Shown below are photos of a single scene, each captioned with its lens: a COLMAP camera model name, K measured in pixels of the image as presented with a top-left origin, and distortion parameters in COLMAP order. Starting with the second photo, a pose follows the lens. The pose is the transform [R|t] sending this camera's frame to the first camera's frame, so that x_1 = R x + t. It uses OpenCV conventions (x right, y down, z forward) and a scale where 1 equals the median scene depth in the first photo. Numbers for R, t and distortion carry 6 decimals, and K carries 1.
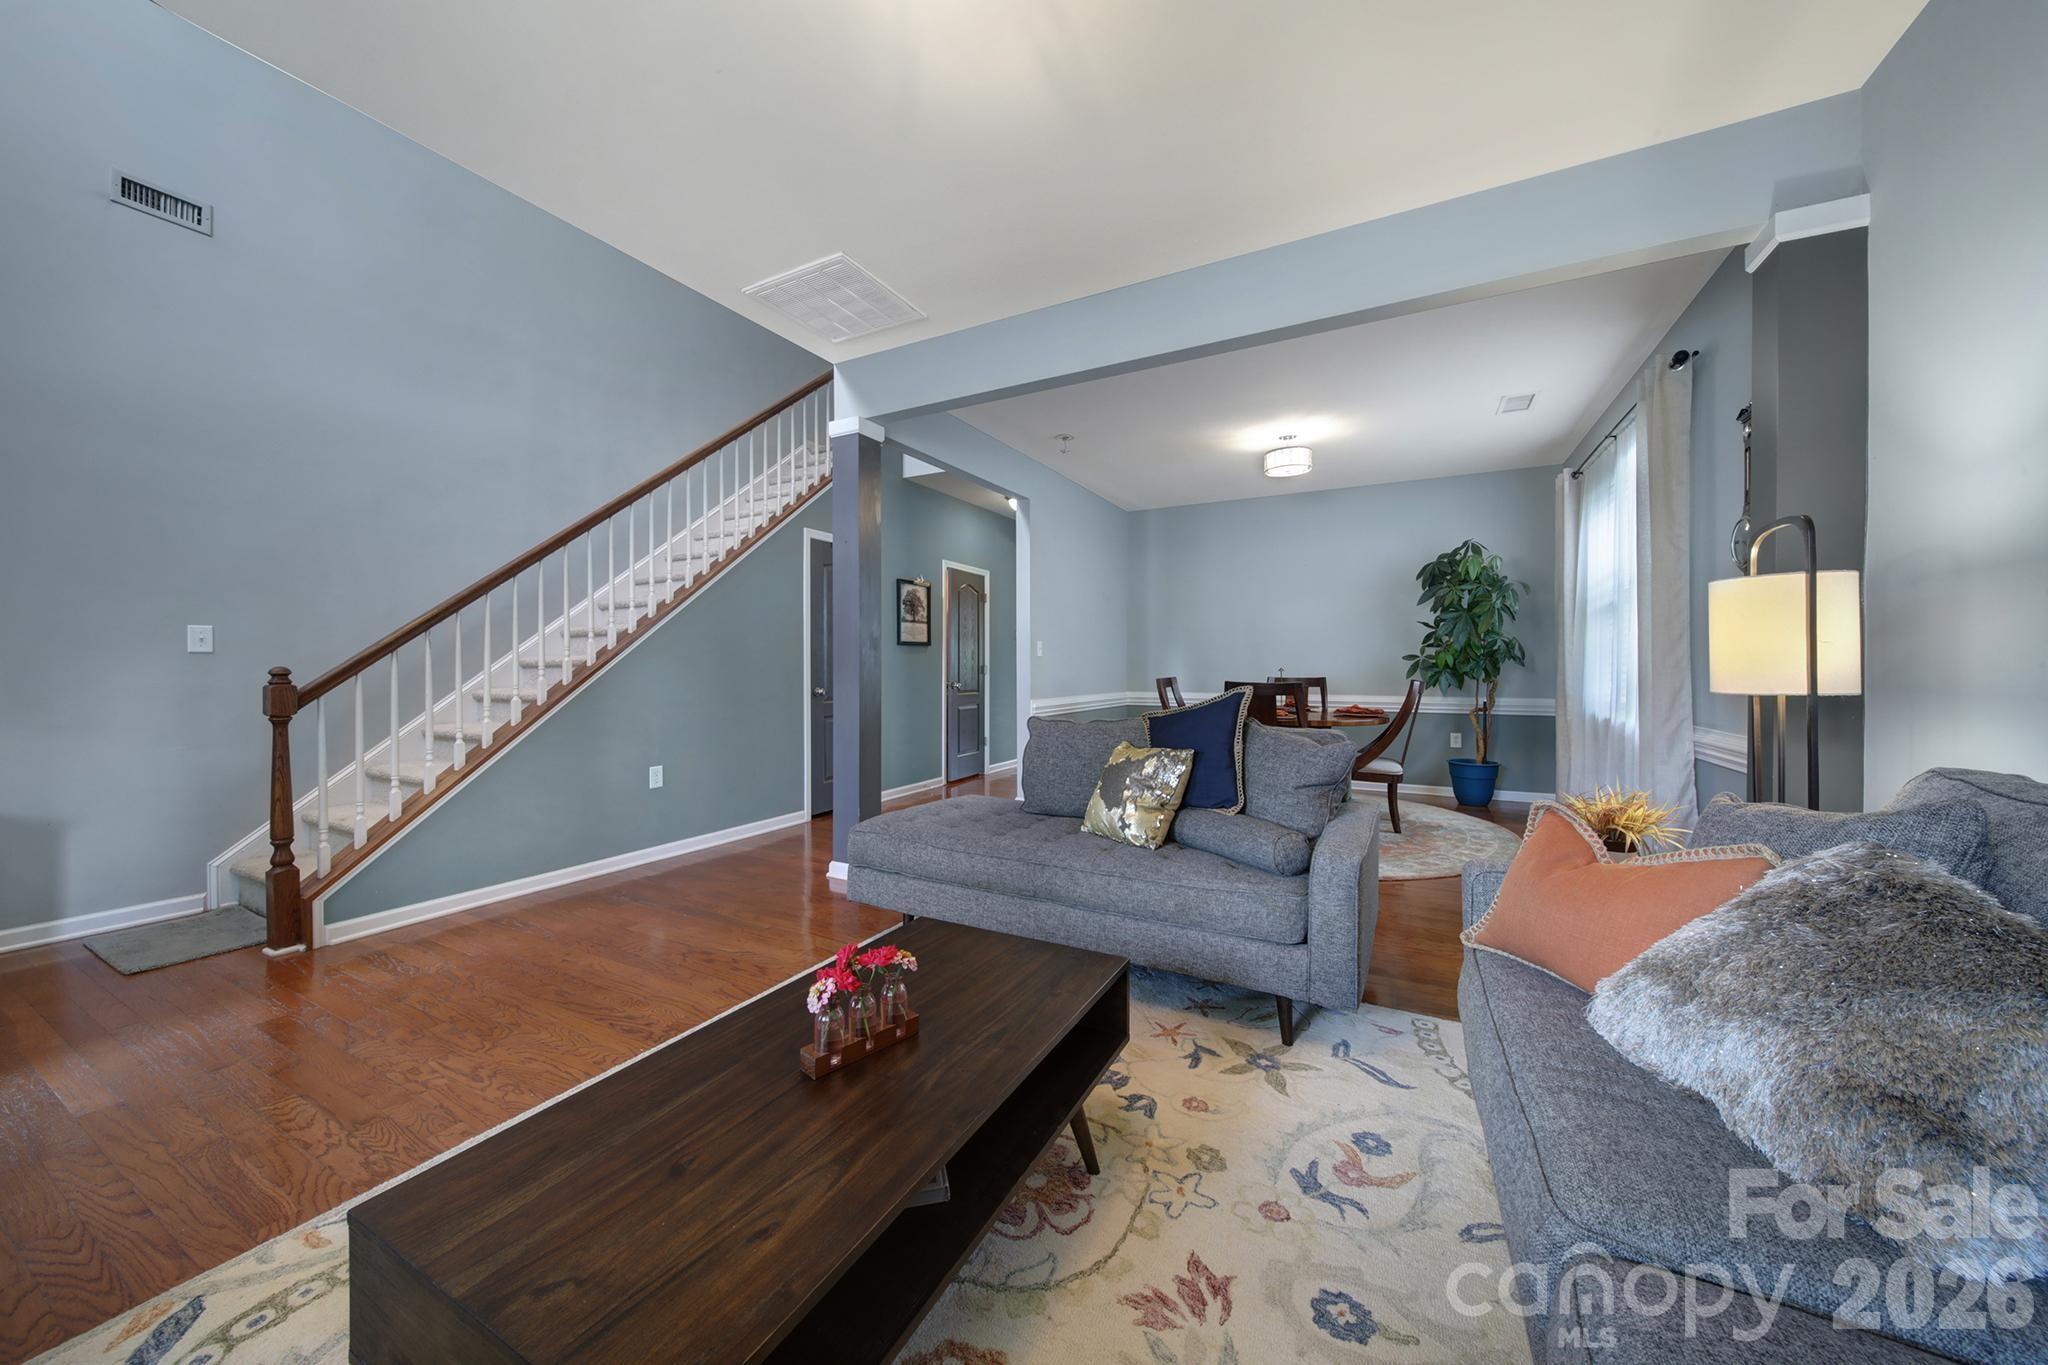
lens RADIAL K [[718.0, 0, 1024.2], [0, 718.0, 680.2], [0, 0, 1]] dist [0.000086, -0.001924]
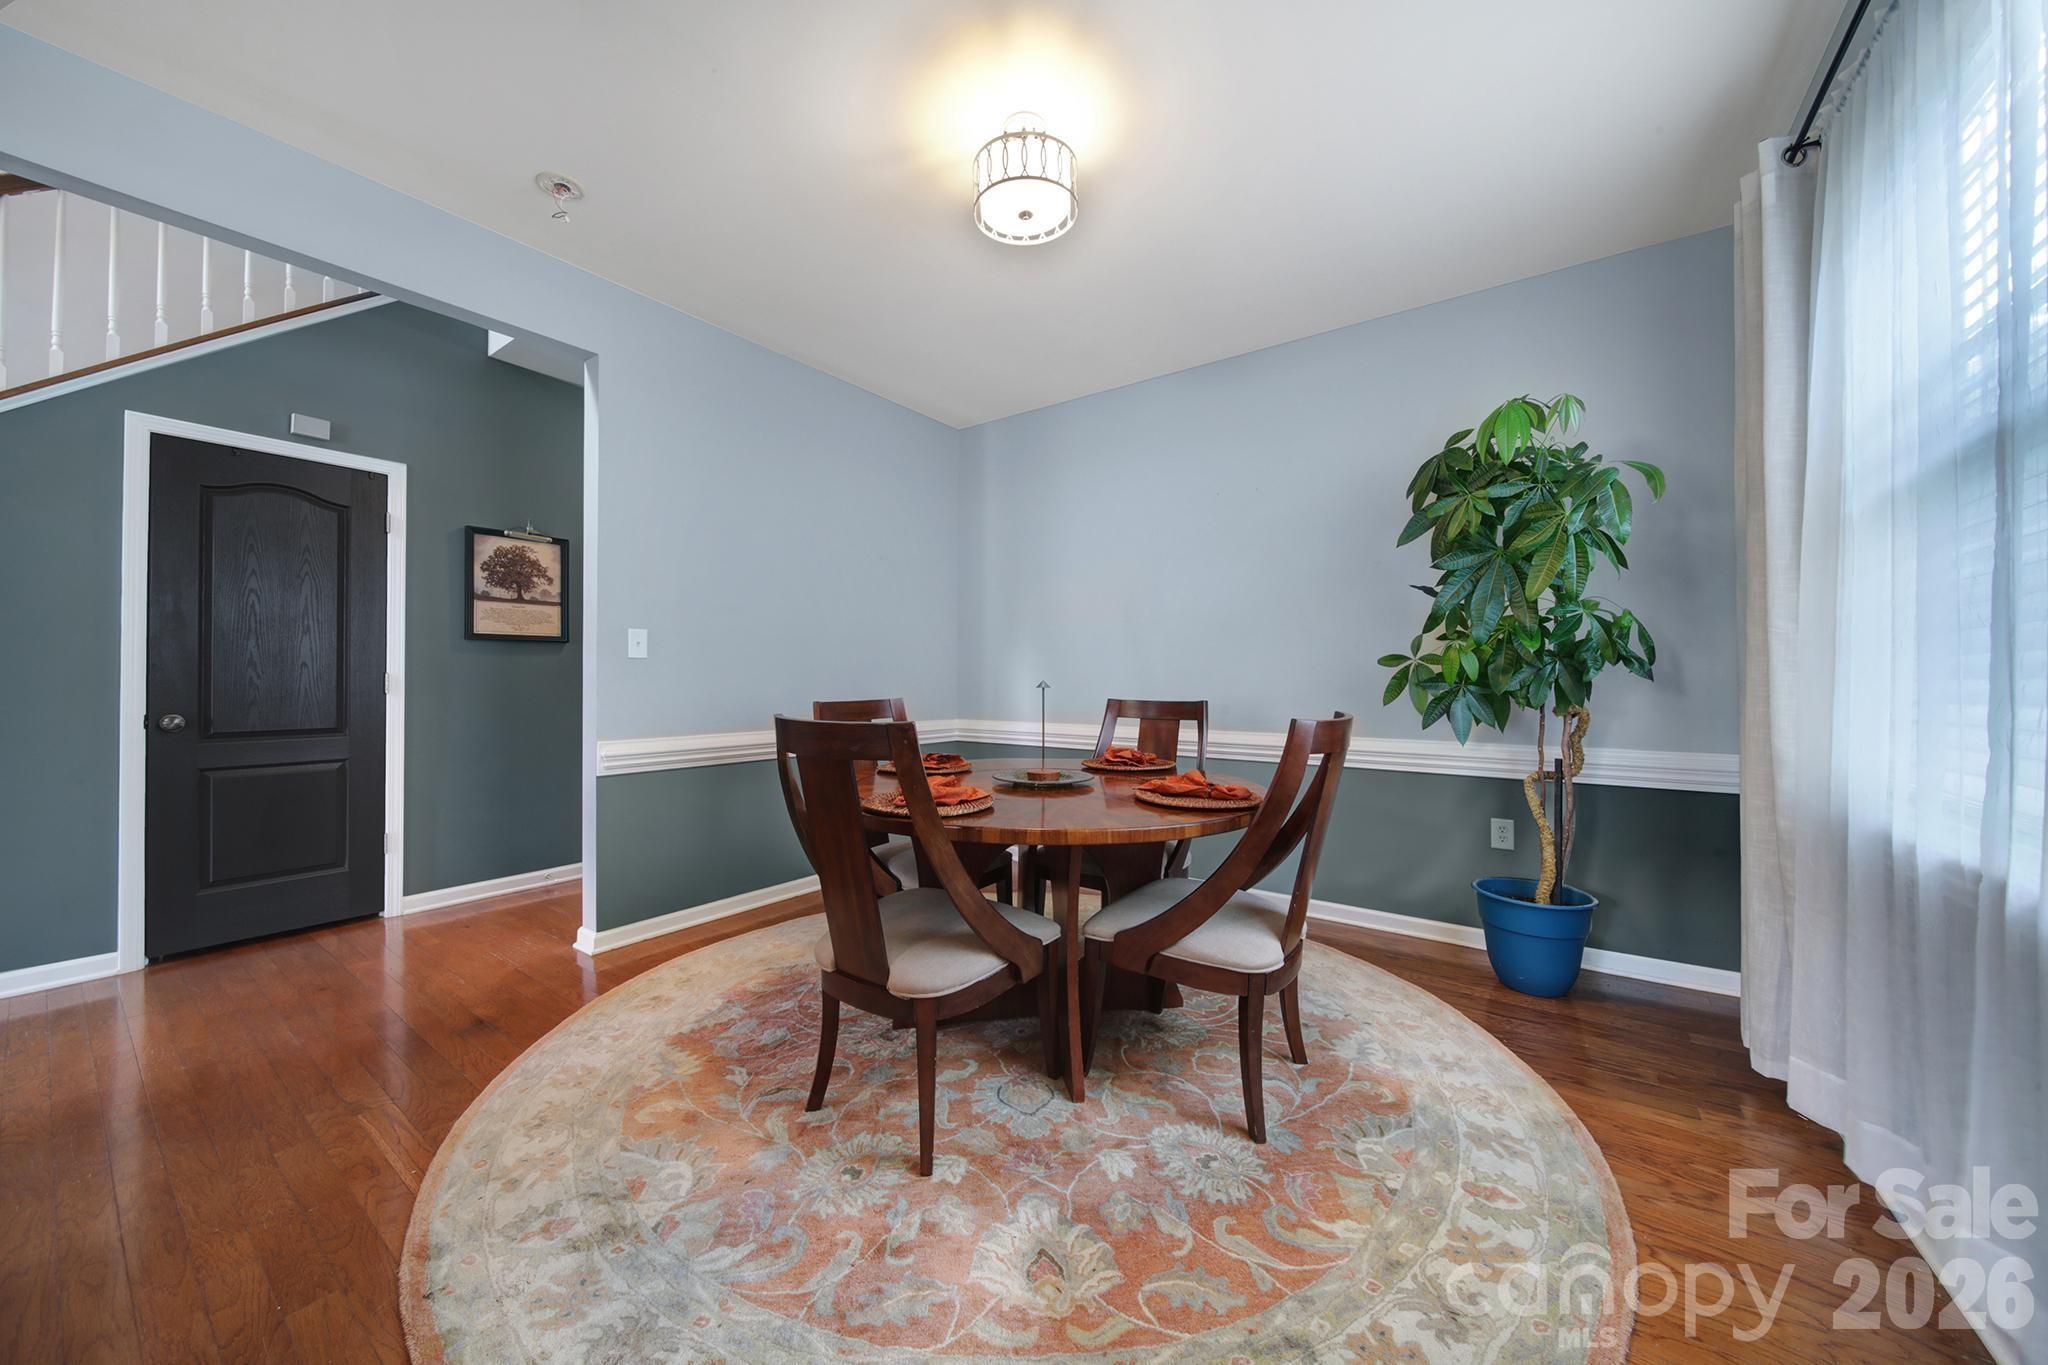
lens RADIAL K [[718.0, 0, 1024.6], [0, 718.0, 684.7], [0, 0, 1]] dist [0.000086, -0.001924]
pose [[0.990460, 0.003932, -0.137742, 0.371464], [-0.005302, 0.999940, -0.009578, -0.009701], [0.137696, 0.010216, 0.990422, 0.508328]]
